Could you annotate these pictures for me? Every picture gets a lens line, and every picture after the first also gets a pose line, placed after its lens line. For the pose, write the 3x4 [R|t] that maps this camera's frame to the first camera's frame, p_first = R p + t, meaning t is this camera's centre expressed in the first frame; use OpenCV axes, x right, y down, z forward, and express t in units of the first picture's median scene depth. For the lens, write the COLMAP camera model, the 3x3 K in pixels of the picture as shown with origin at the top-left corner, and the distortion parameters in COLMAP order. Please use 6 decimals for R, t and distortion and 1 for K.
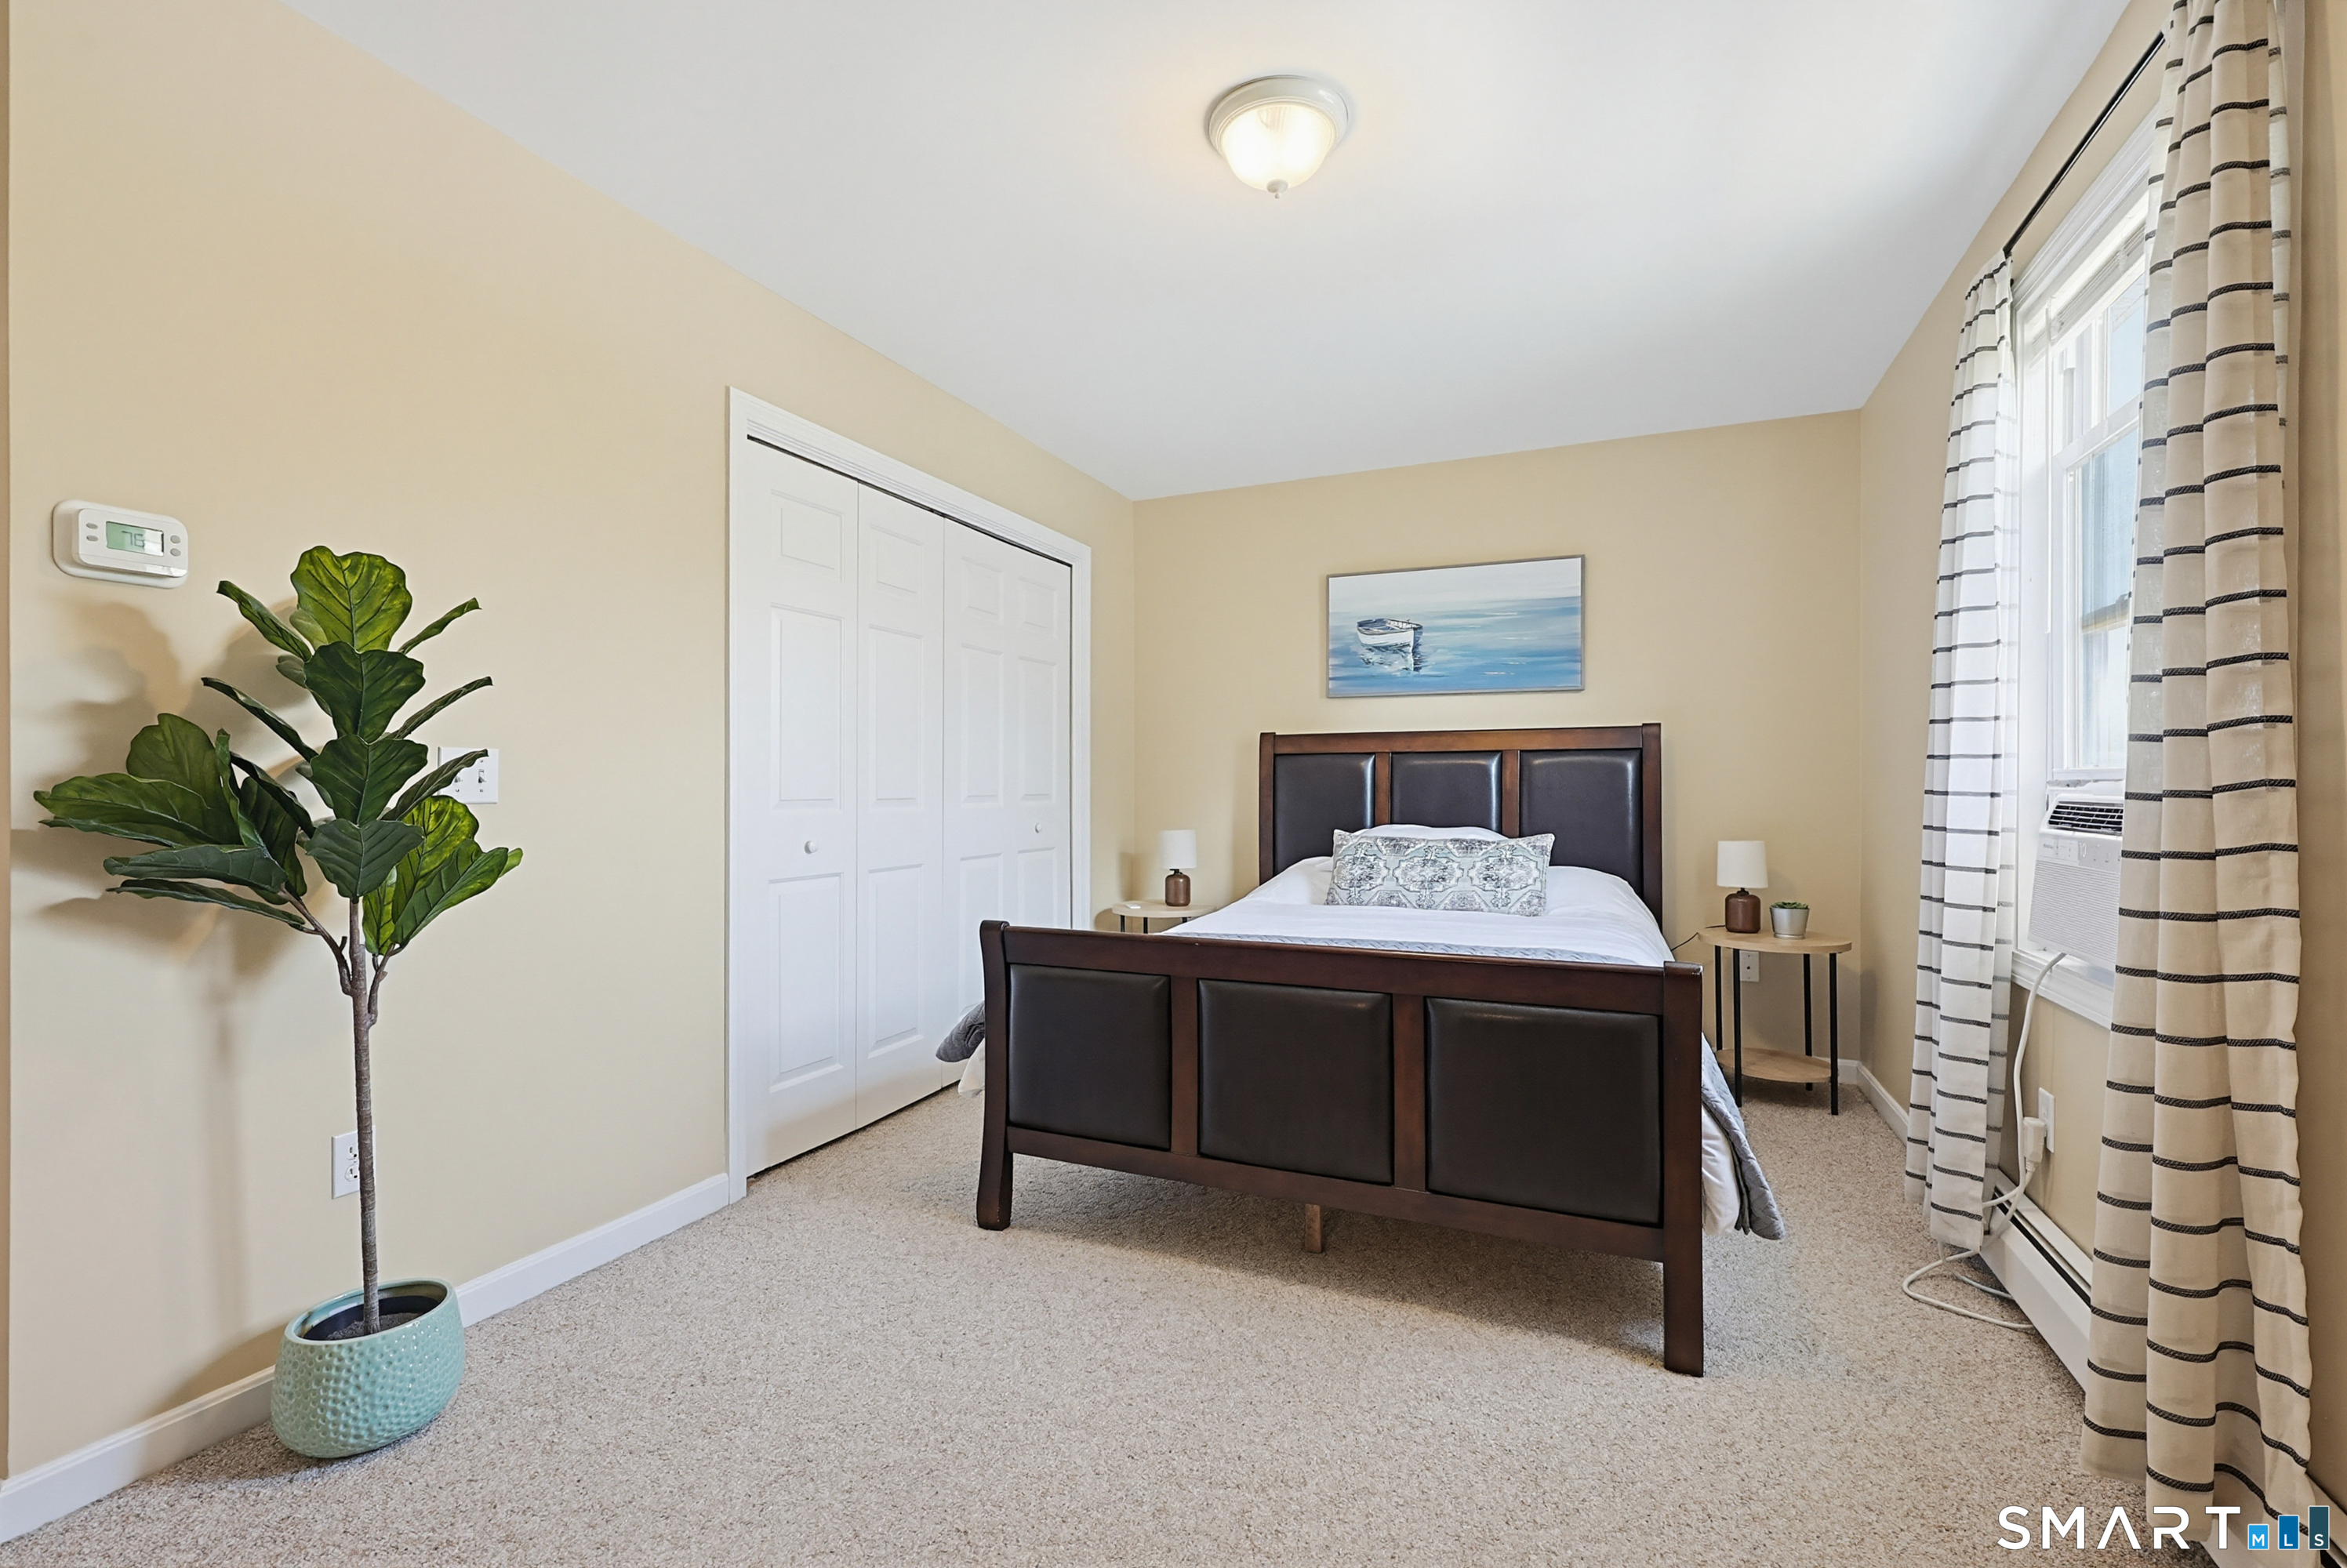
lens RADIAL K [[992.7, 0, 1172.8], [0, 992.7, 792.0], [0, 0, 1]] dist [-0.012702, -0.000139]
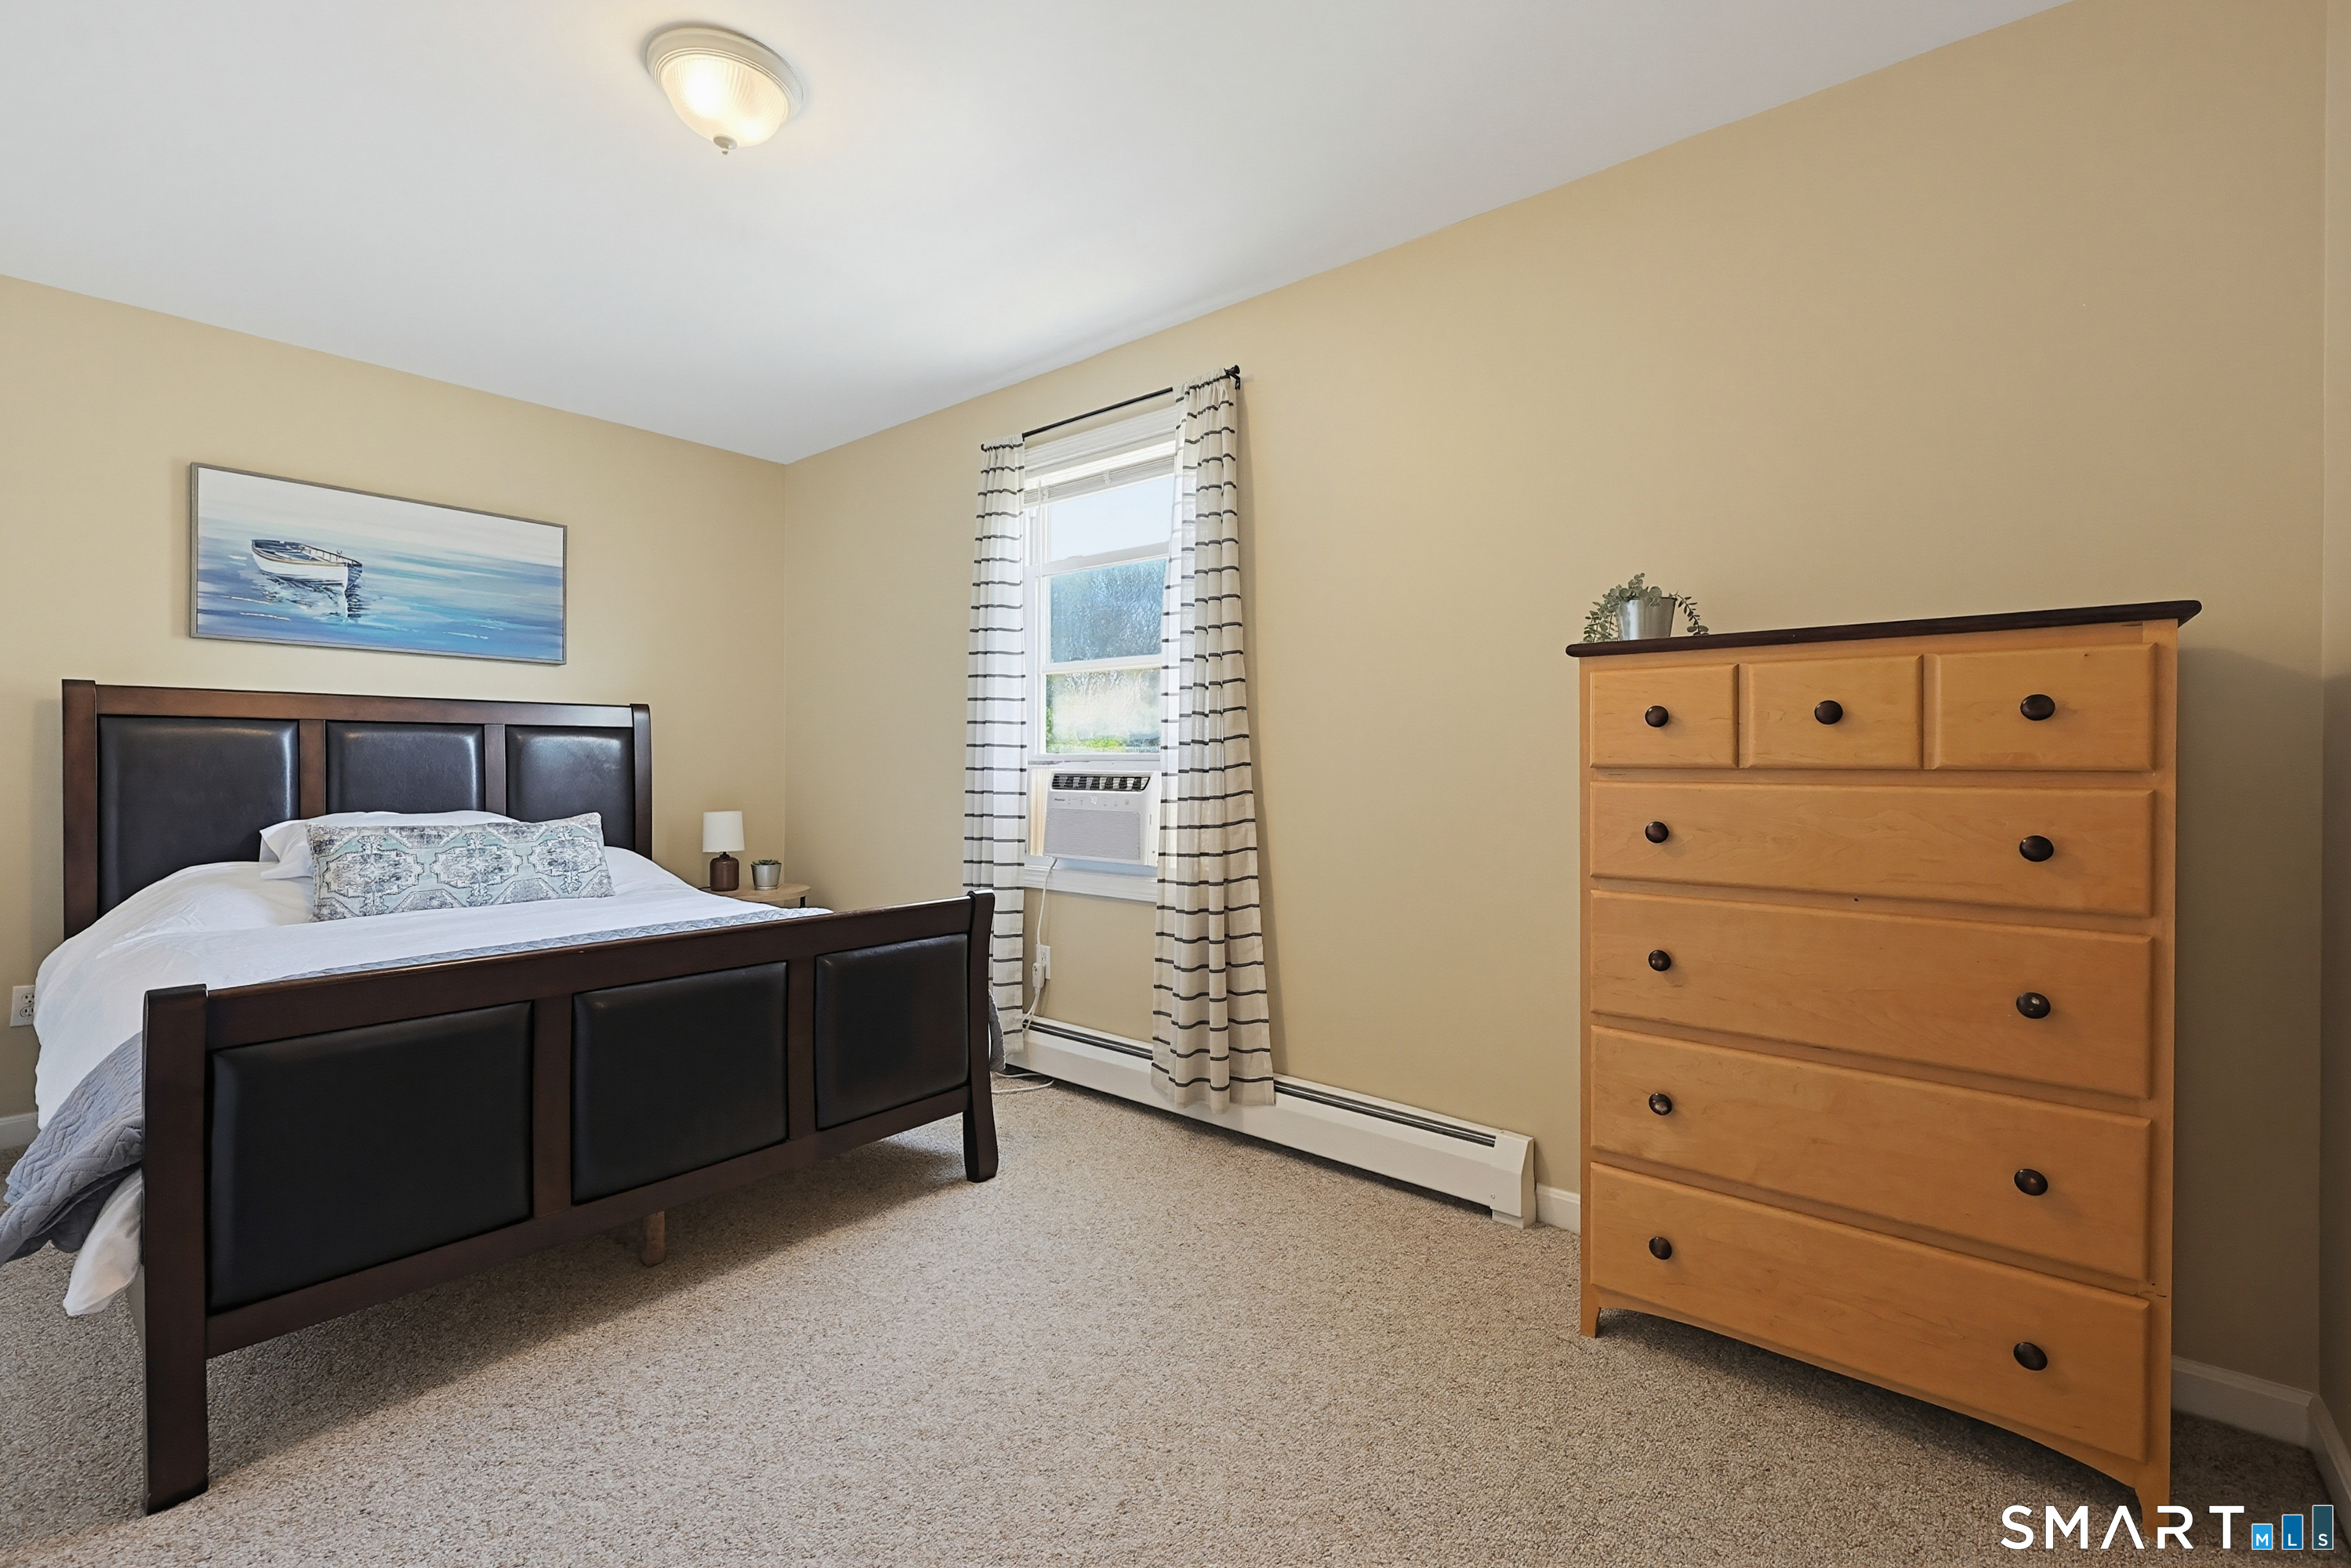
lens RADIAL K [[973.0, 0, 1175.5], [0, 973.0, 784.0], [0, 0, 1]] dist [-0.001226, -0.000479]
pose [[0.295188, -0.018459, 0.955261, -0.343314], [0.003991, 0.999828, 0.018087, -0.001173], [-0.955431, -0.001527, 0.295211, 0.154952]]
